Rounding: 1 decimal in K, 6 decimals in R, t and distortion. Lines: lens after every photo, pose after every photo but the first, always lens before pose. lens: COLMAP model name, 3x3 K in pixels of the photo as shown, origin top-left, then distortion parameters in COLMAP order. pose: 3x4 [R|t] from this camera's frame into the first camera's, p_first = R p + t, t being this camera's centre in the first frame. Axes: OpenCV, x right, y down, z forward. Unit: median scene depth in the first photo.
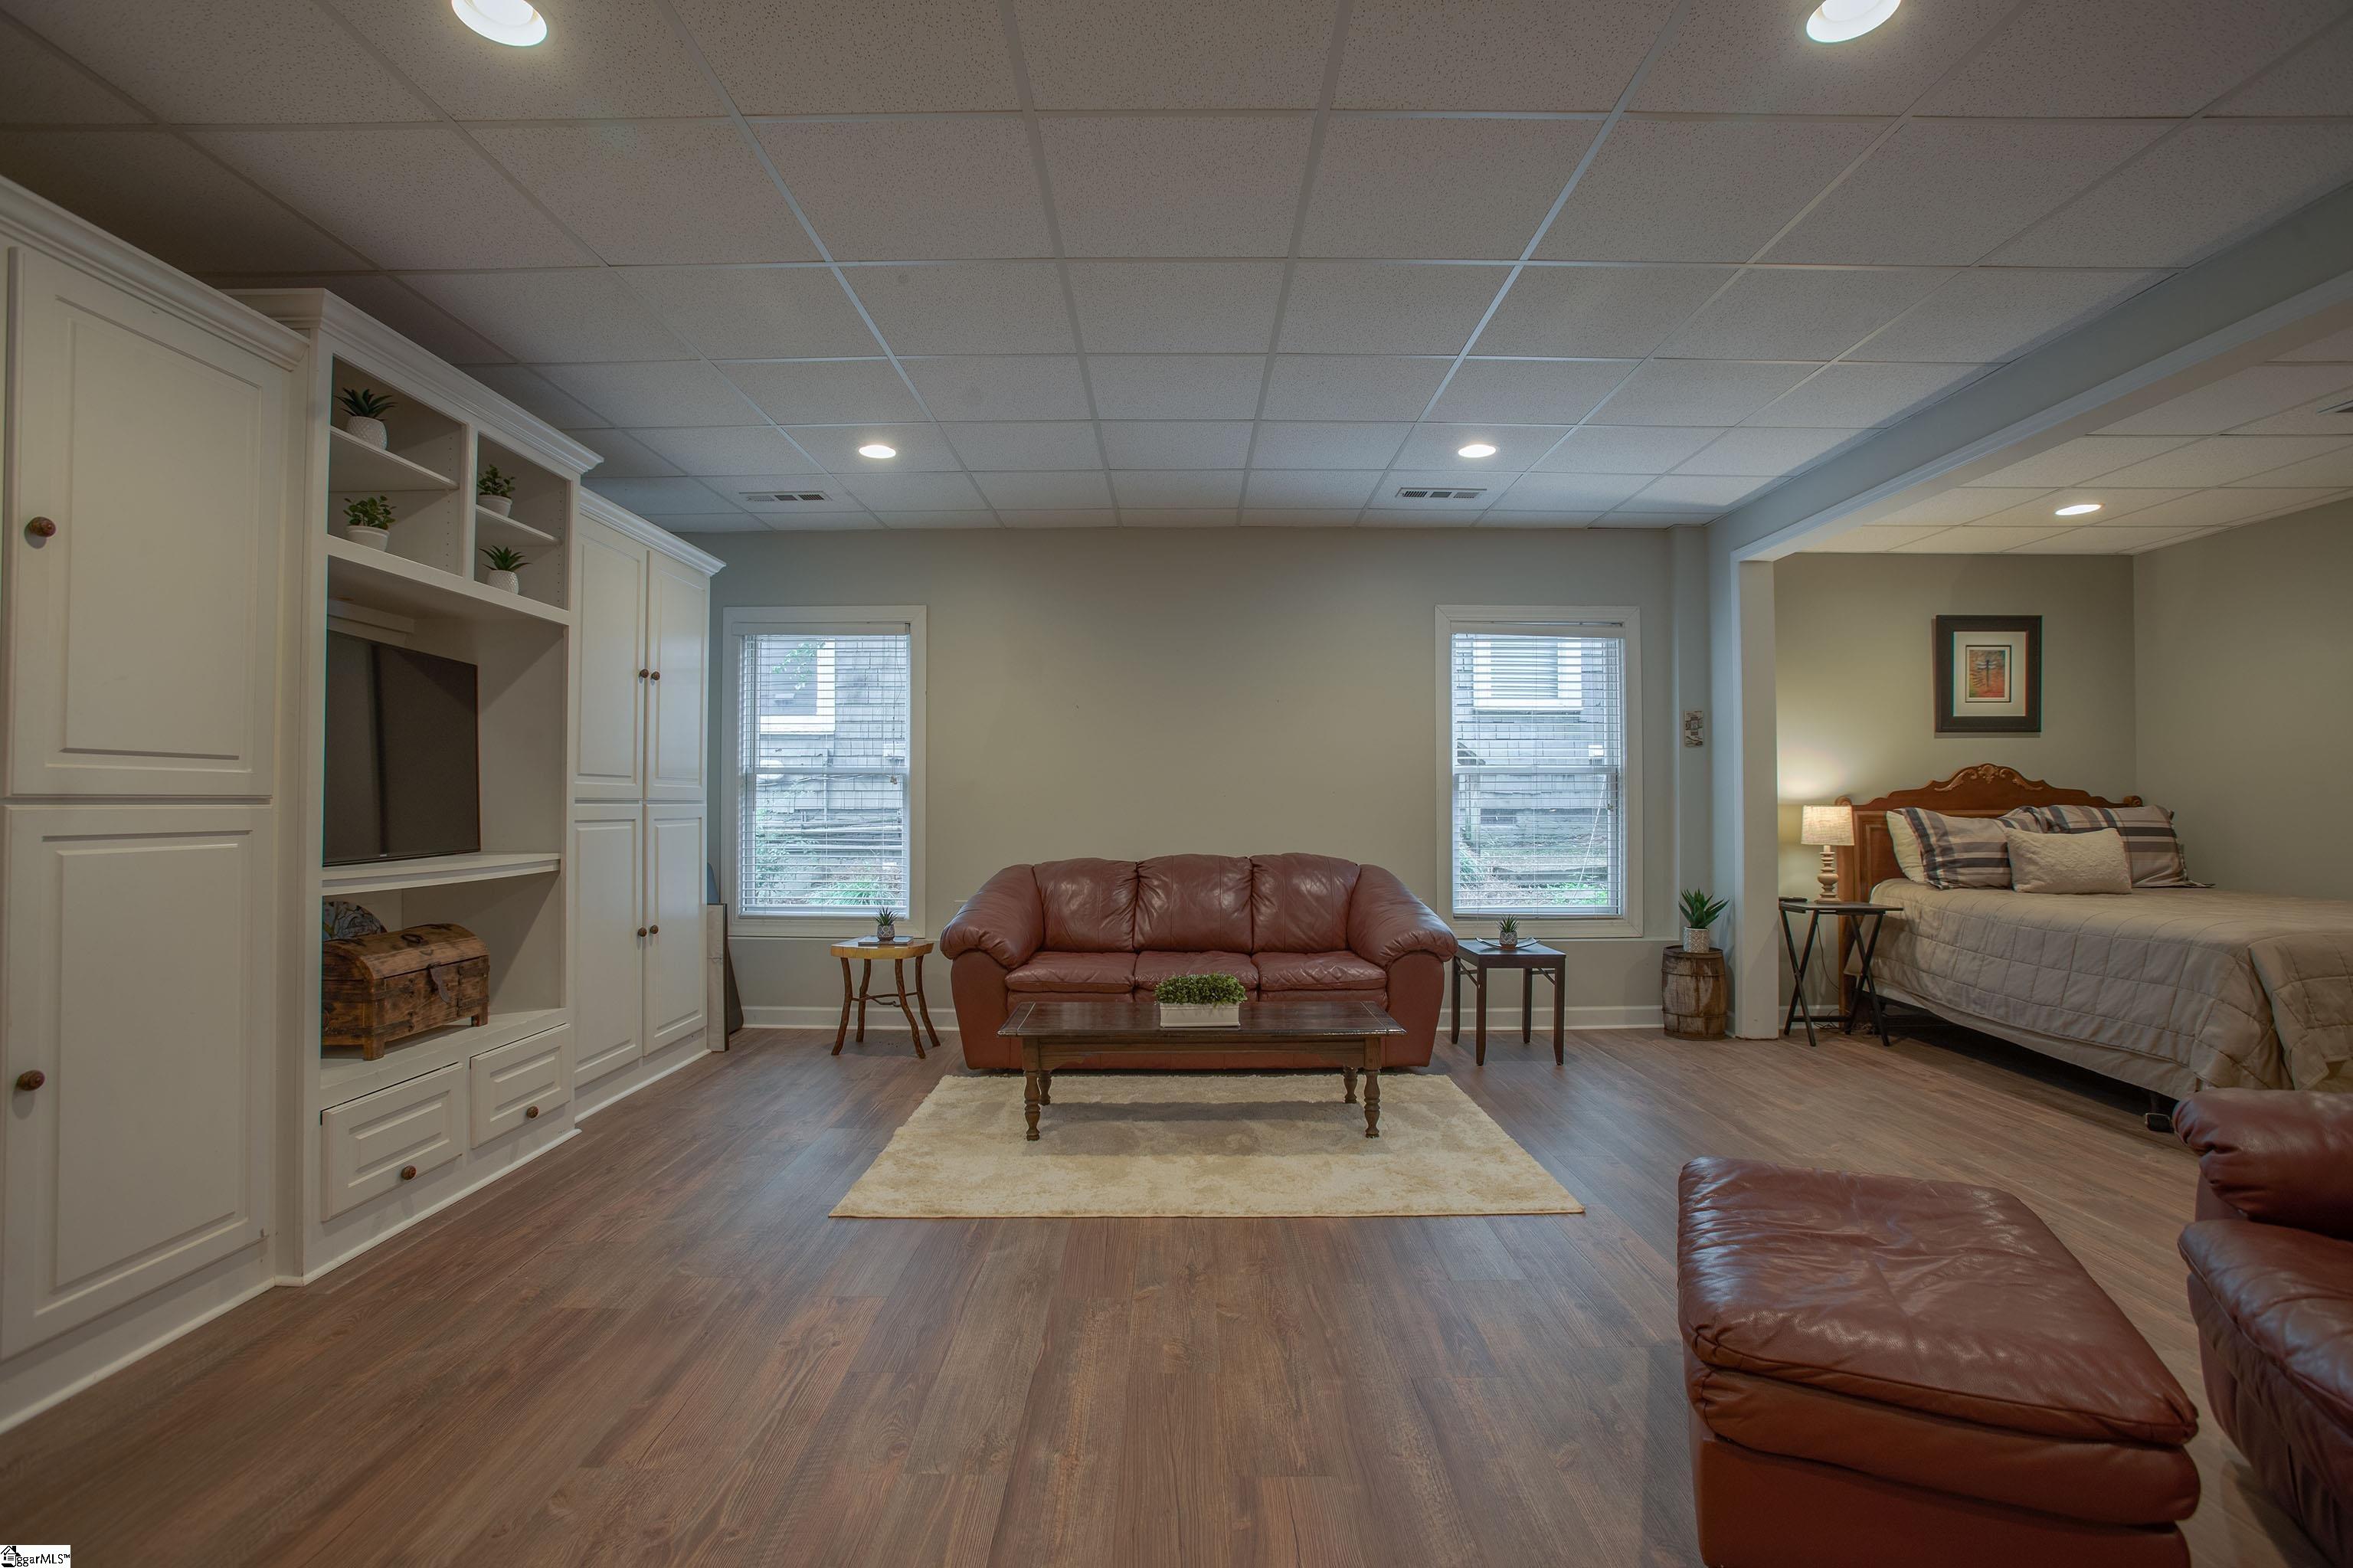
lens RADIAL K [[1068.2, 0, 1172.8], [0, 1068.2, 783.8], [0, 0, 1]] dist [-0.088669, 0.042539]
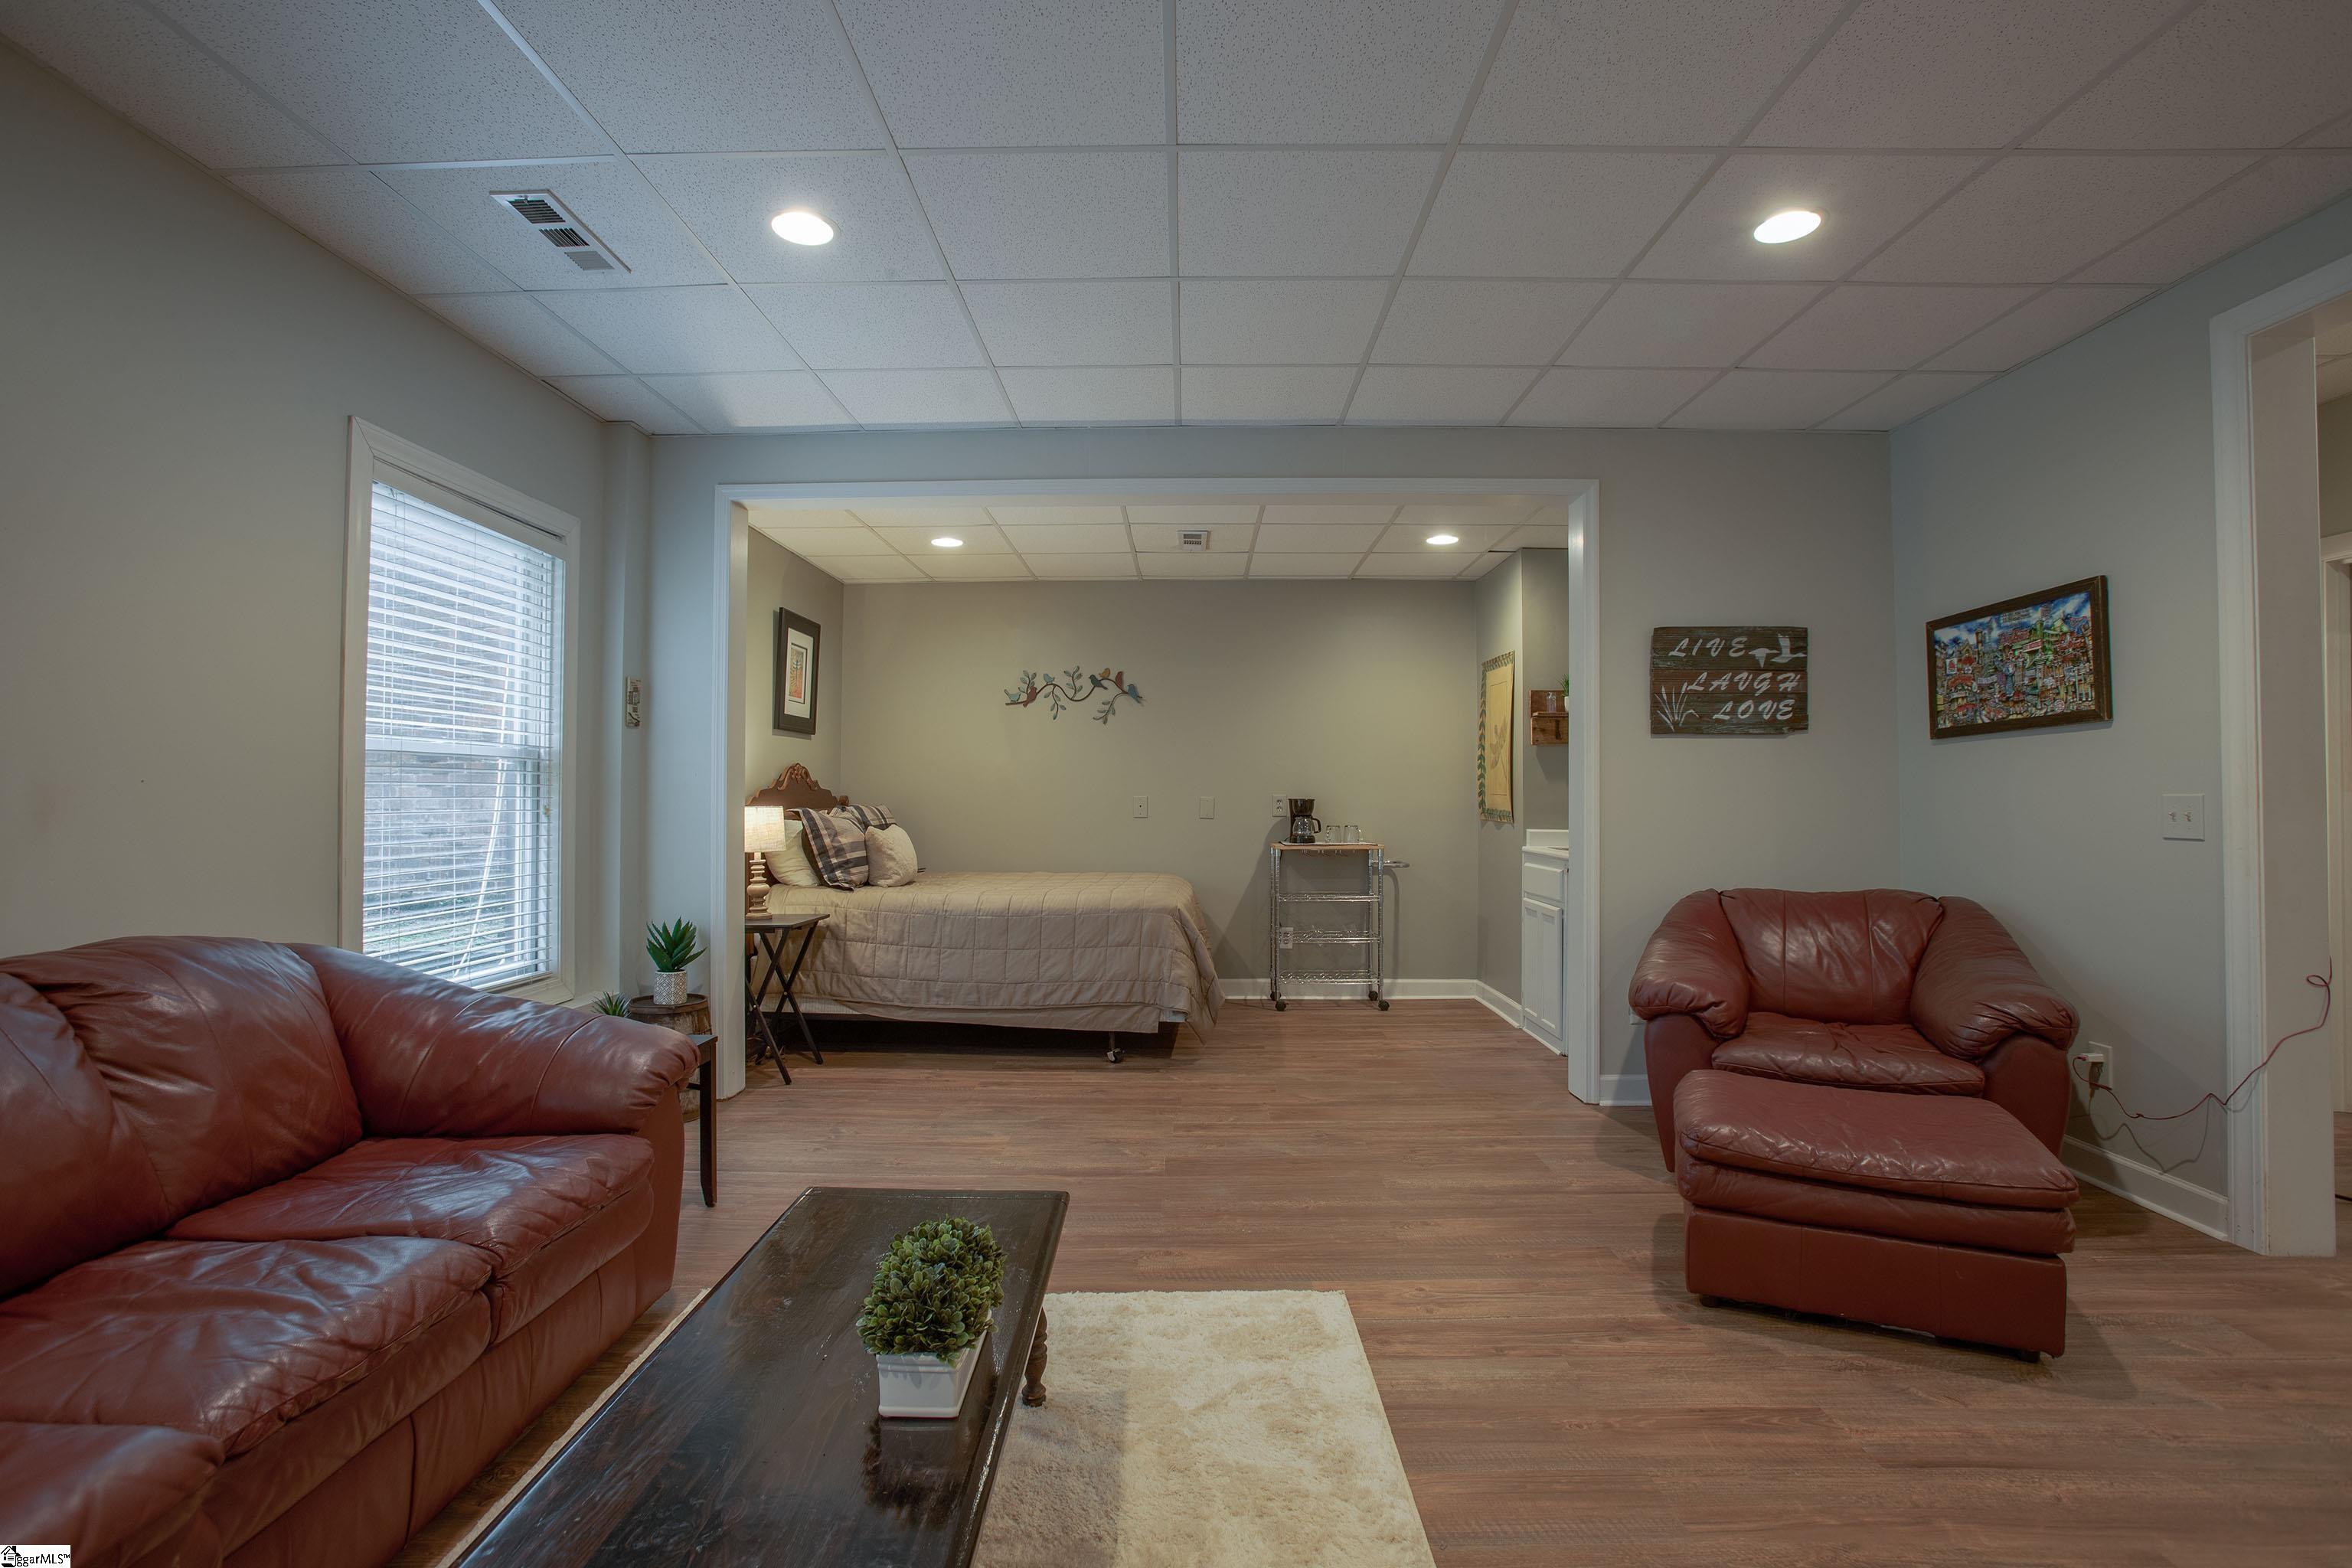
lens RADIAL K [[1115.4, 0, 1176.0], [0, 1115.4, 784.0], [0, 0, 1]] dist [-0.000768, 0.011807]
pose [[-0.010271, 0.005201, 0.999934, -0.334749], [-0.023841, 0.999701, -0.005445, -0.001110], [-0.999663, -0.023895, -0.010144, 0.734704]]
